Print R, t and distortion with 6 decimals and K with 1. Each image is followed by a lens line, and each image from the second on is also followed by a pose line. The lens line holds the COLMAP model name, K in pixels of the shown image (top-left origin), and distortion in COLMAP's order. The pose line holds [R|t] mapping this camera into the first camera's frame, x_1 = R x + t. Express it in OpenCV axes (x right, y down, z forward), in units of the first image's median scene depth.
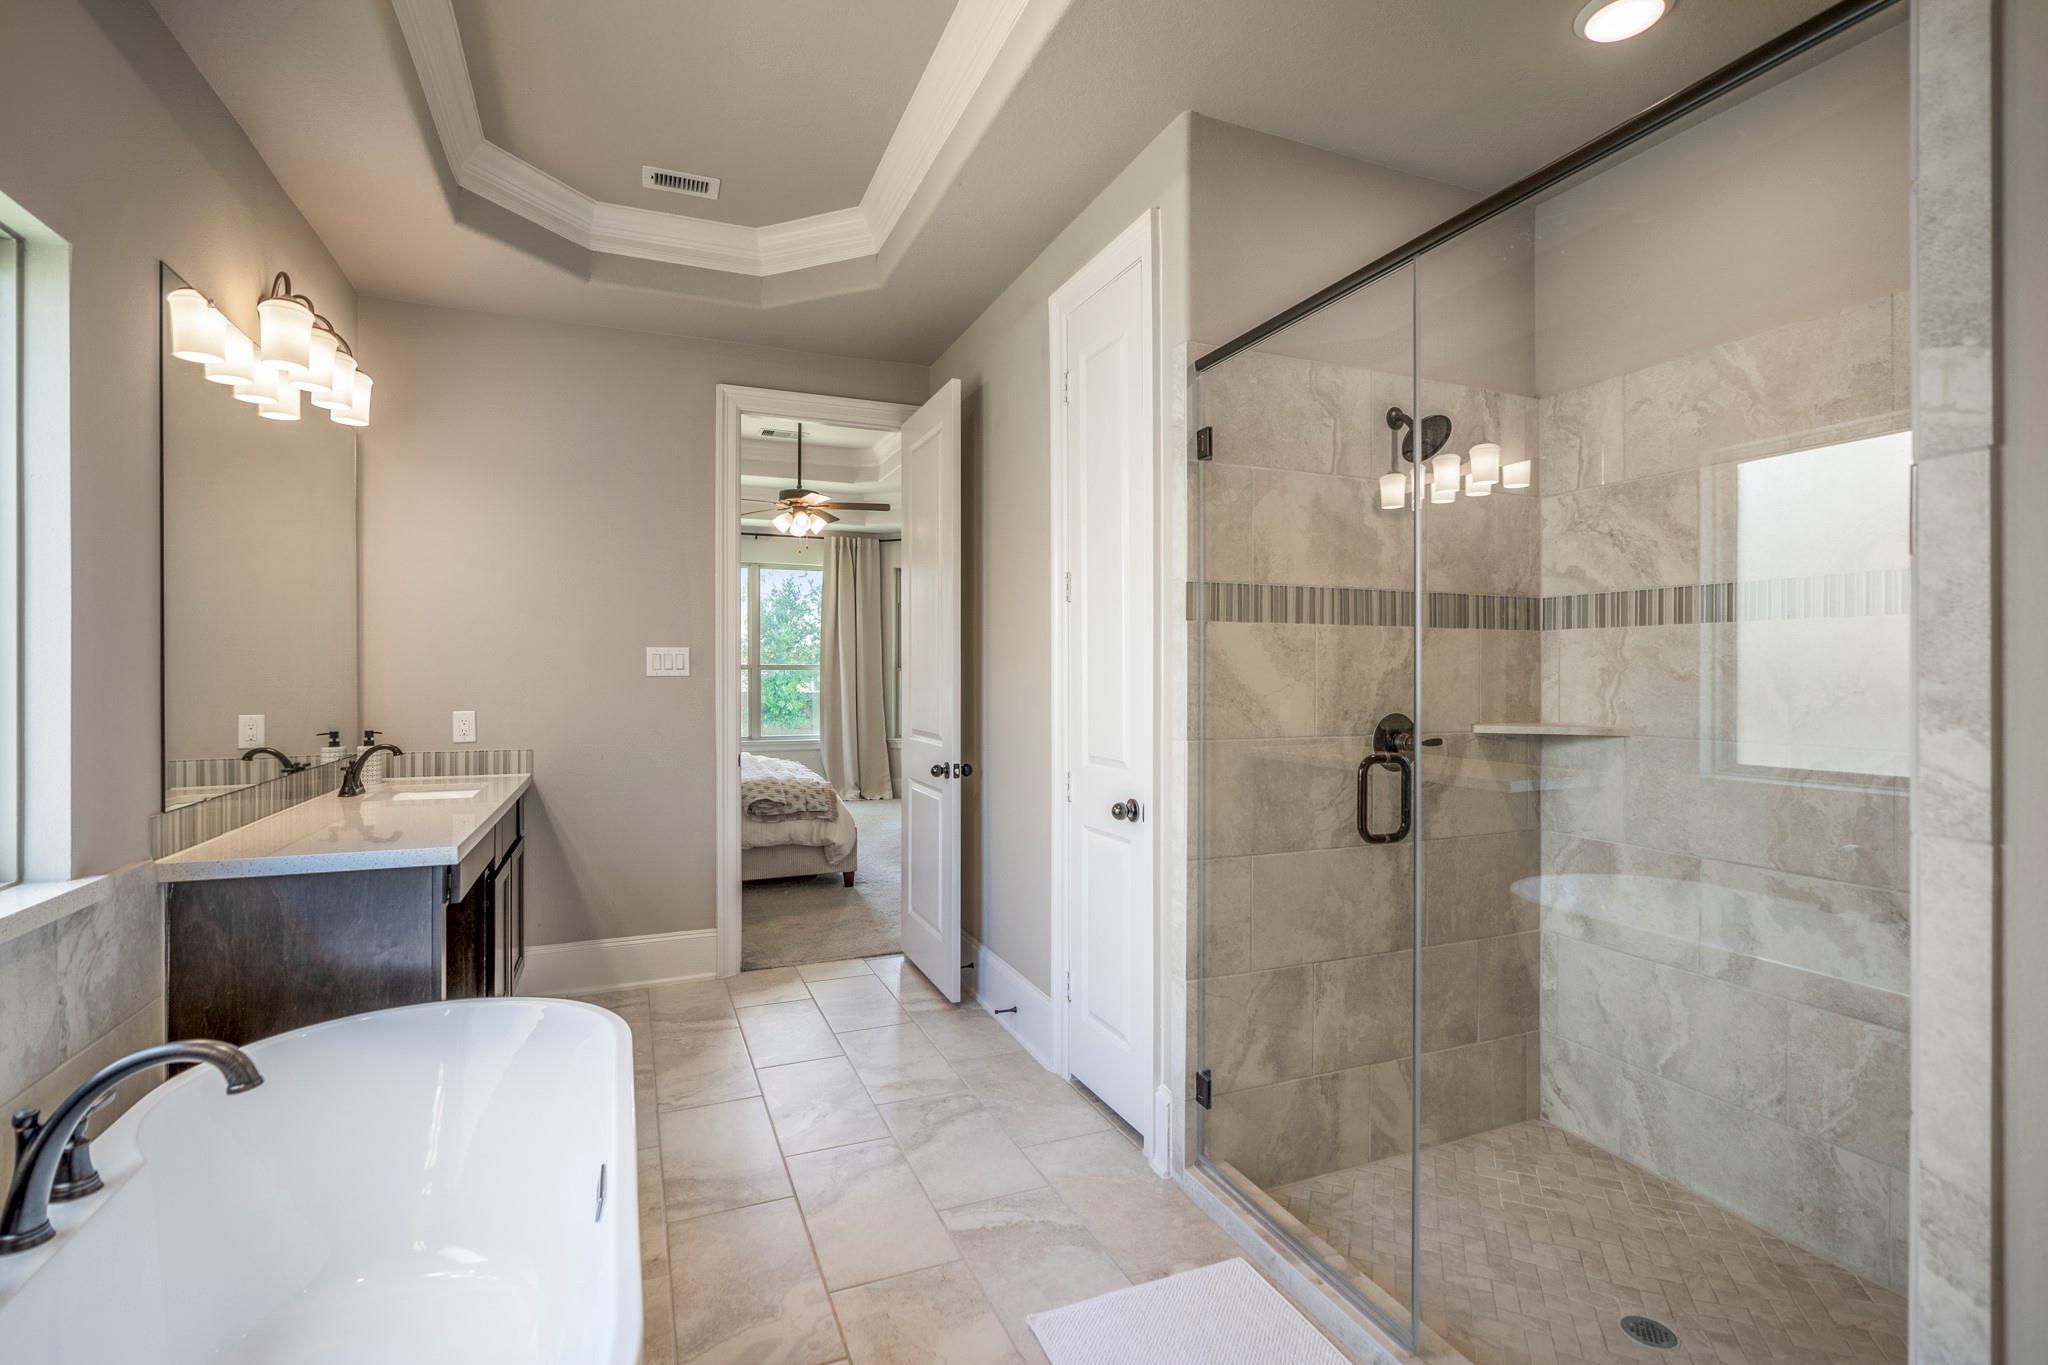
lens RADIAL K [[945.6, 0, 1018.8], [0, 945.6, 680.0], [0, 0, 1]] dist [-0.006628, 0.000315]
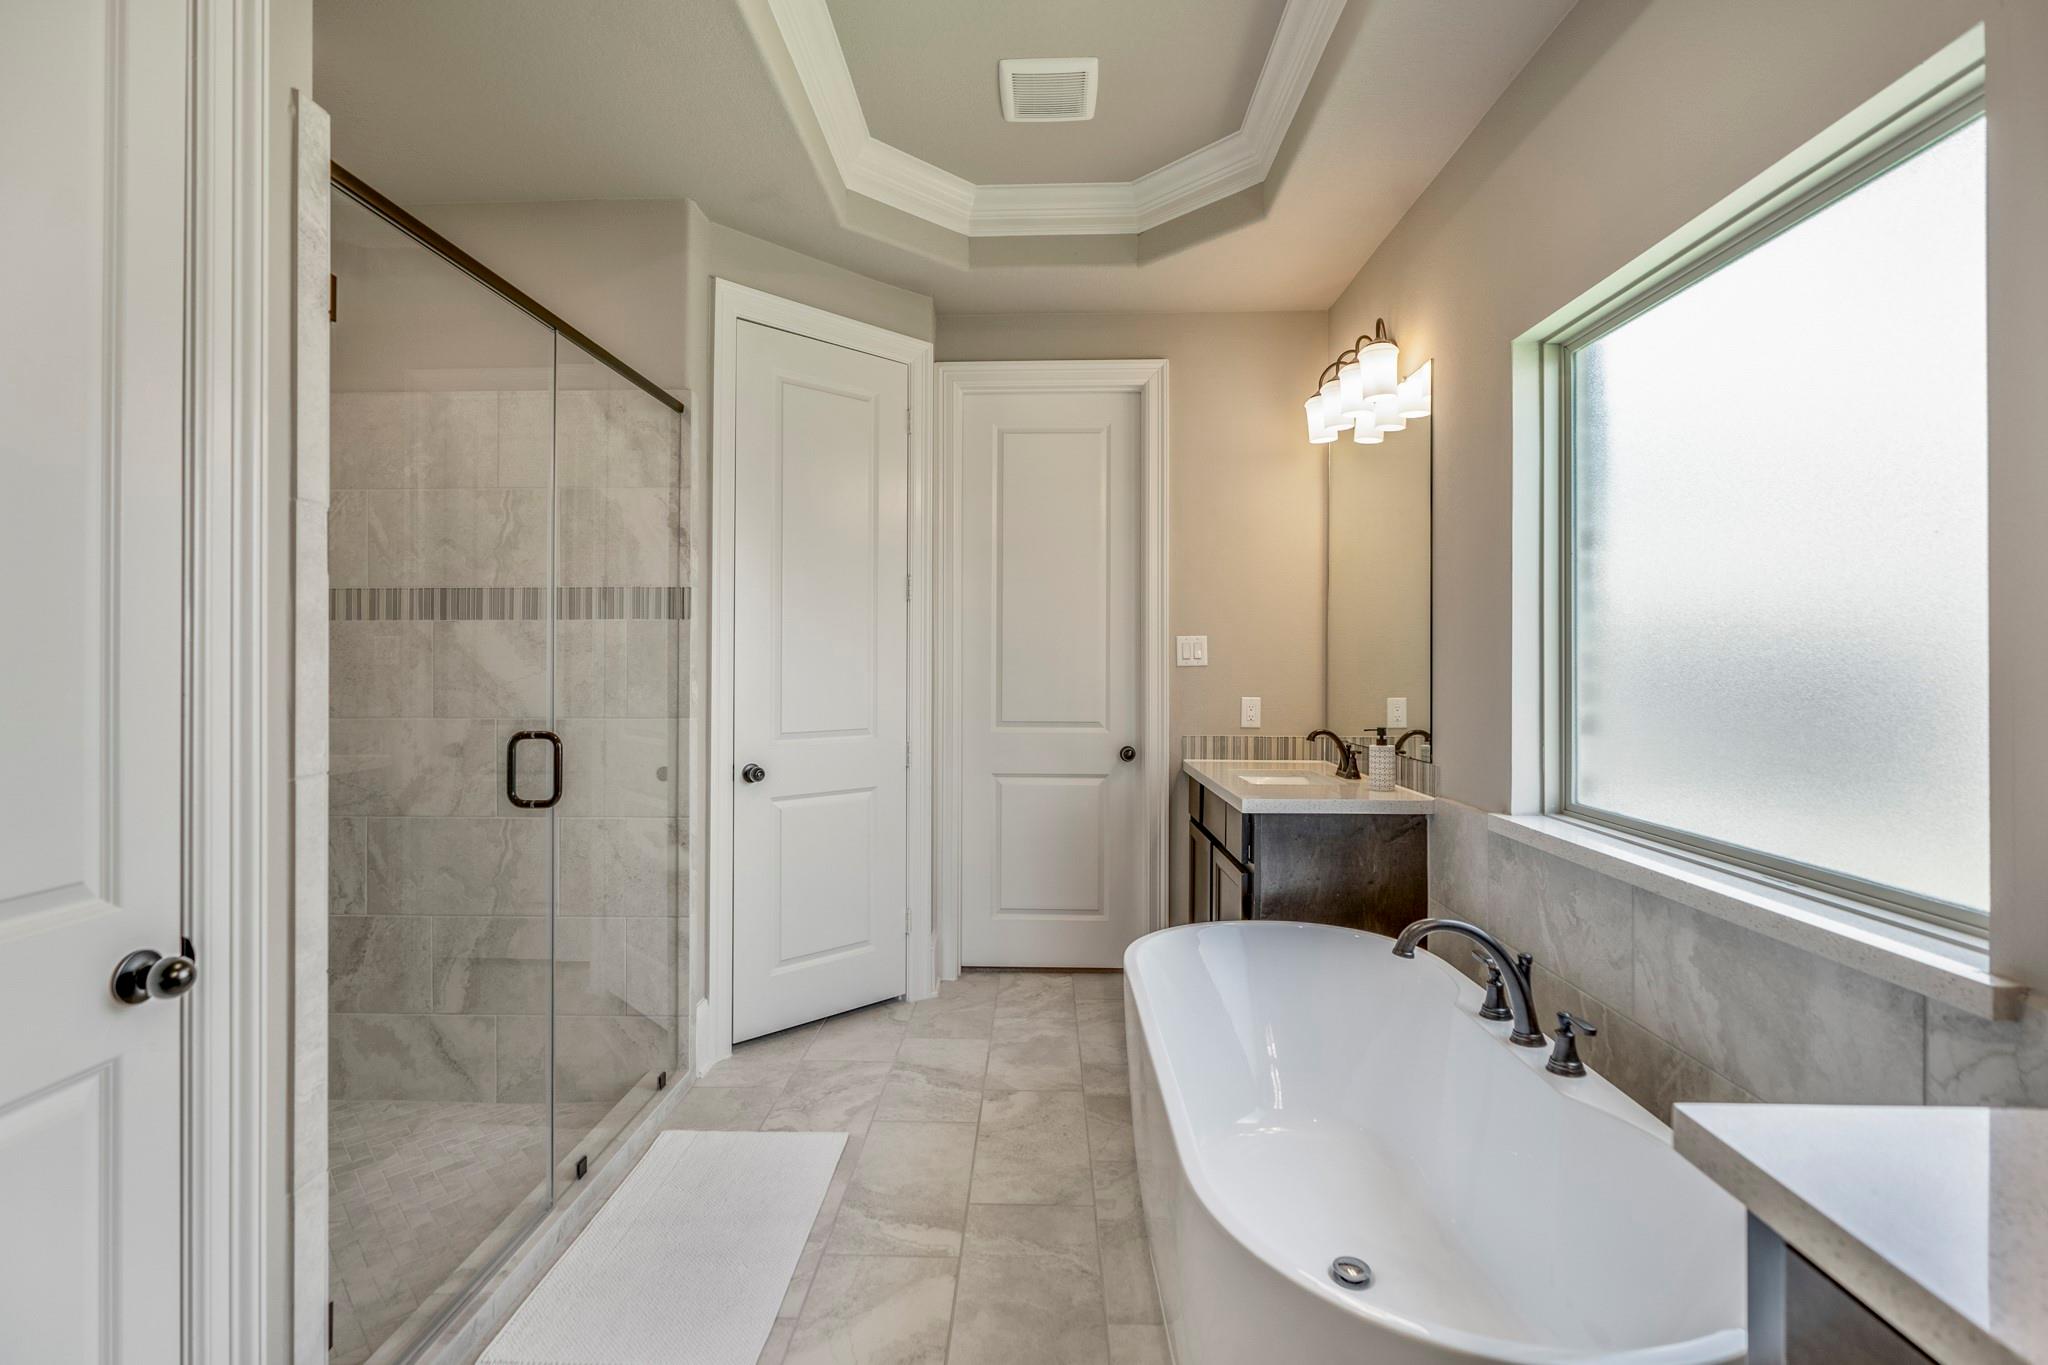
lens RADIAL K [[951.0, 0, 1014.8], [0, 951.0, 662.6], [0, 0, 1]] dist [-0.001786, 0.000594]
pose [[-0.909122, -0.001734, 0.416527, -0.521623], [0.000650, 0.999984, 0.005583, -0.008771], [-0.416530, 0.005346, -0.909106, 1.482030]]
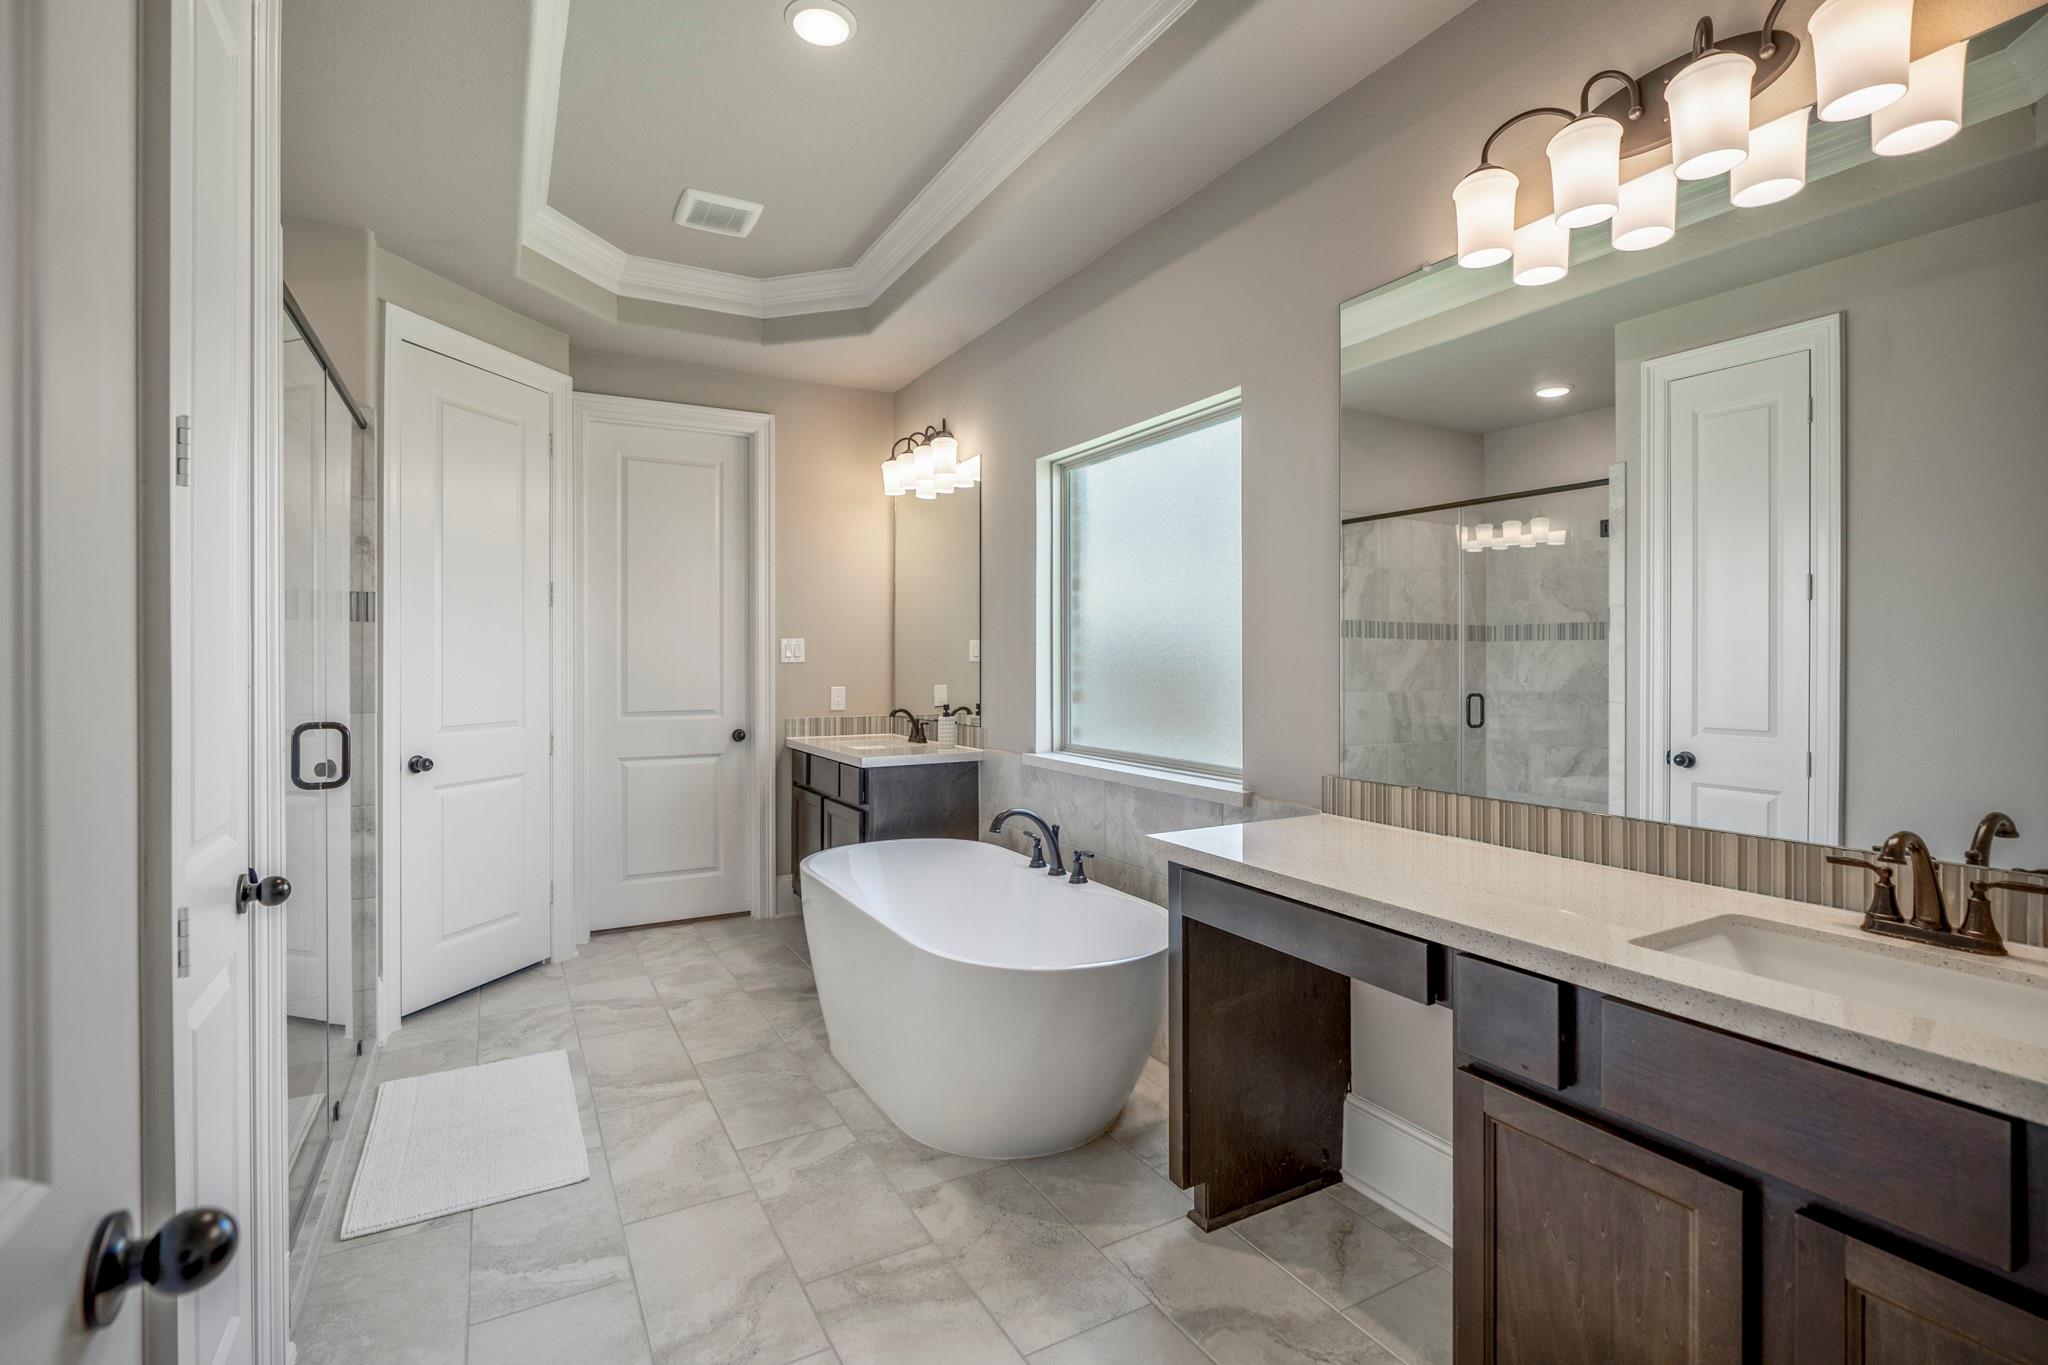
lens RADIAL K [[945.6, 0, 1018.8], [0, 945.6, 680.0], [0, 0, 1]] dist [-0.006628, 0.000315]
pose [[-0.993809, 0.004719, -0.111000, -0.363943], [0.001668, 0.999619, 0.027563, -0.011759], [0.111088, 0.027207, -0.993438, 1.978810]]
